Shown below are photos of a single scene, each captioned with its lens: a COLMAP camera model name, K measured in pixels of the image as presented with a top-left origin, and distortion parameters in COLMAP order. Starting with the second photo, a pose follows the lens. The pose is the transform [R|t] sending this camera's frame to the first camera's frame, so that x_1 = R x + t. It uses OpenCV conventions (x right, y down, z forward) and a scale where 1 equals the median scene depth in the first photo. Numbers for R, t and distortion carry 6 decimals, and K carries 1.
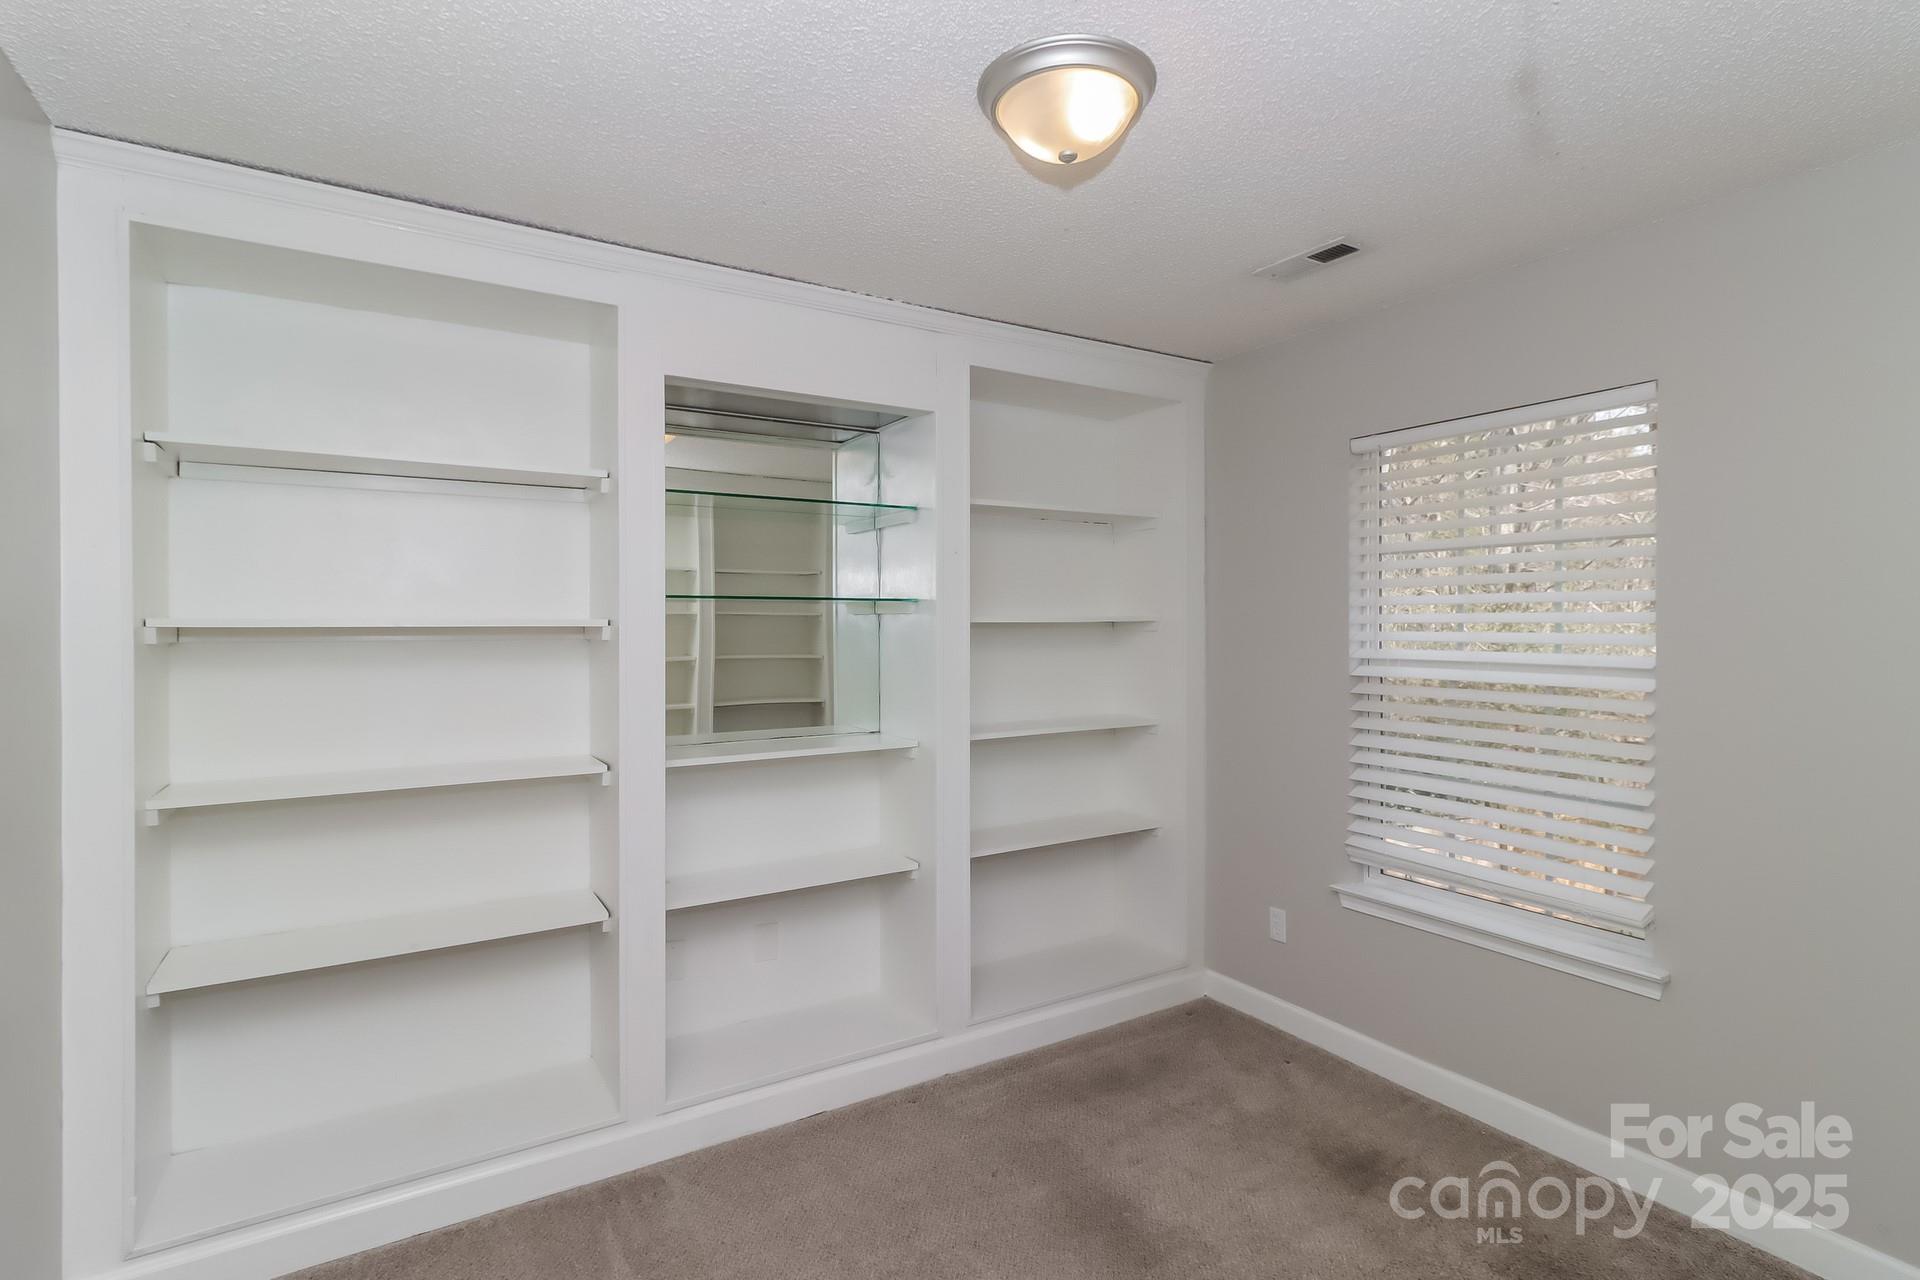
lens RADIAL K [[935.5, 0, 957.7], [0, 935.5, 643.1], [0, 0, 1]] dist [0.105541, 0.000077]
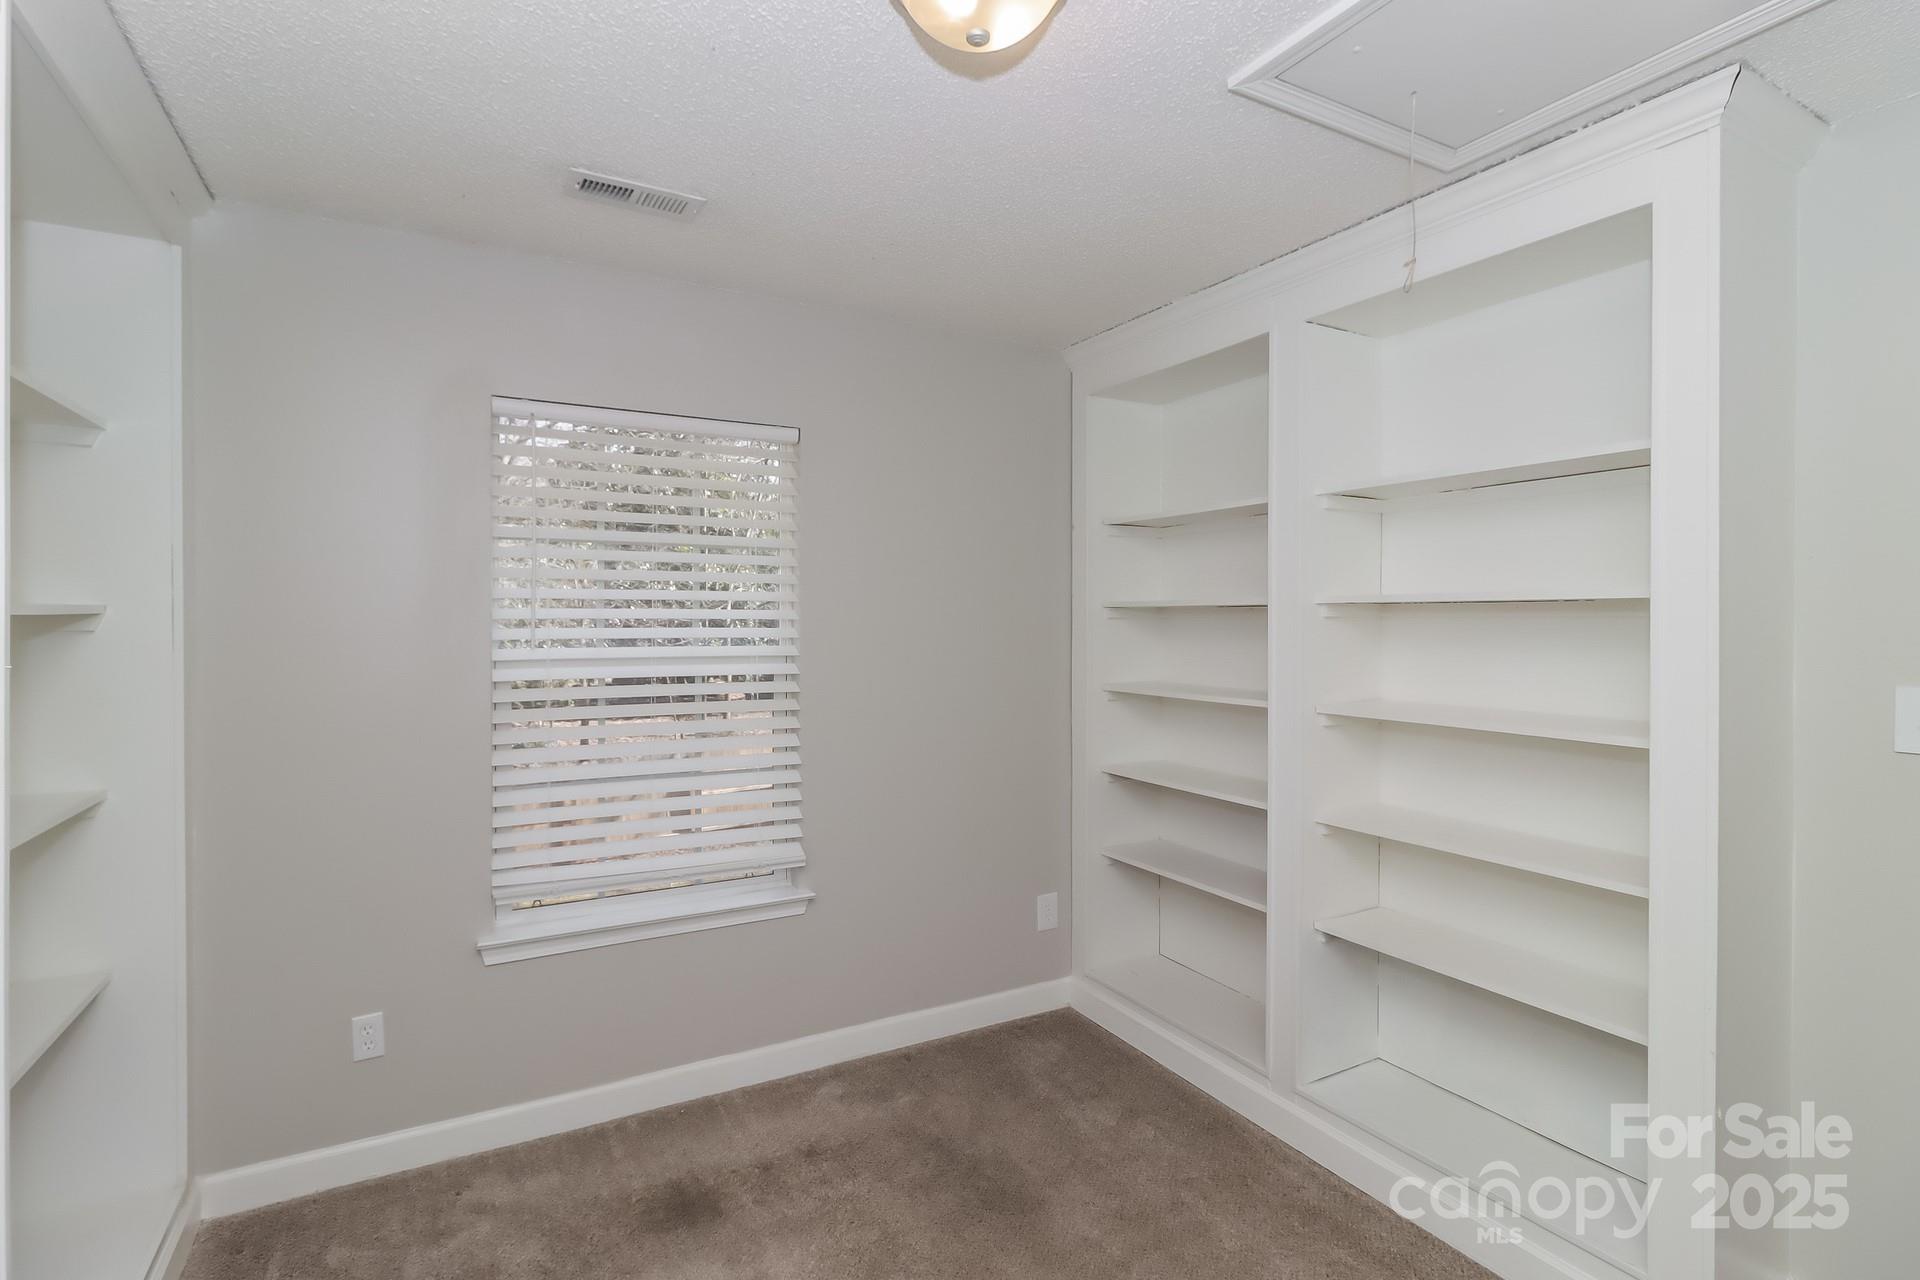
lens RADIAL K [[923.2, 0, 956.7], [0, 923.2, 627.9], [0, 0, 1]] dist [0.001356, 0.000220]
pose [[0.042057, -0.003426, 0.999109, -0.425297], [0.009298, 0.999952, 0.003038, -0.011334], [-0.999072, 0.009162, 0.042087, 0.664140]]
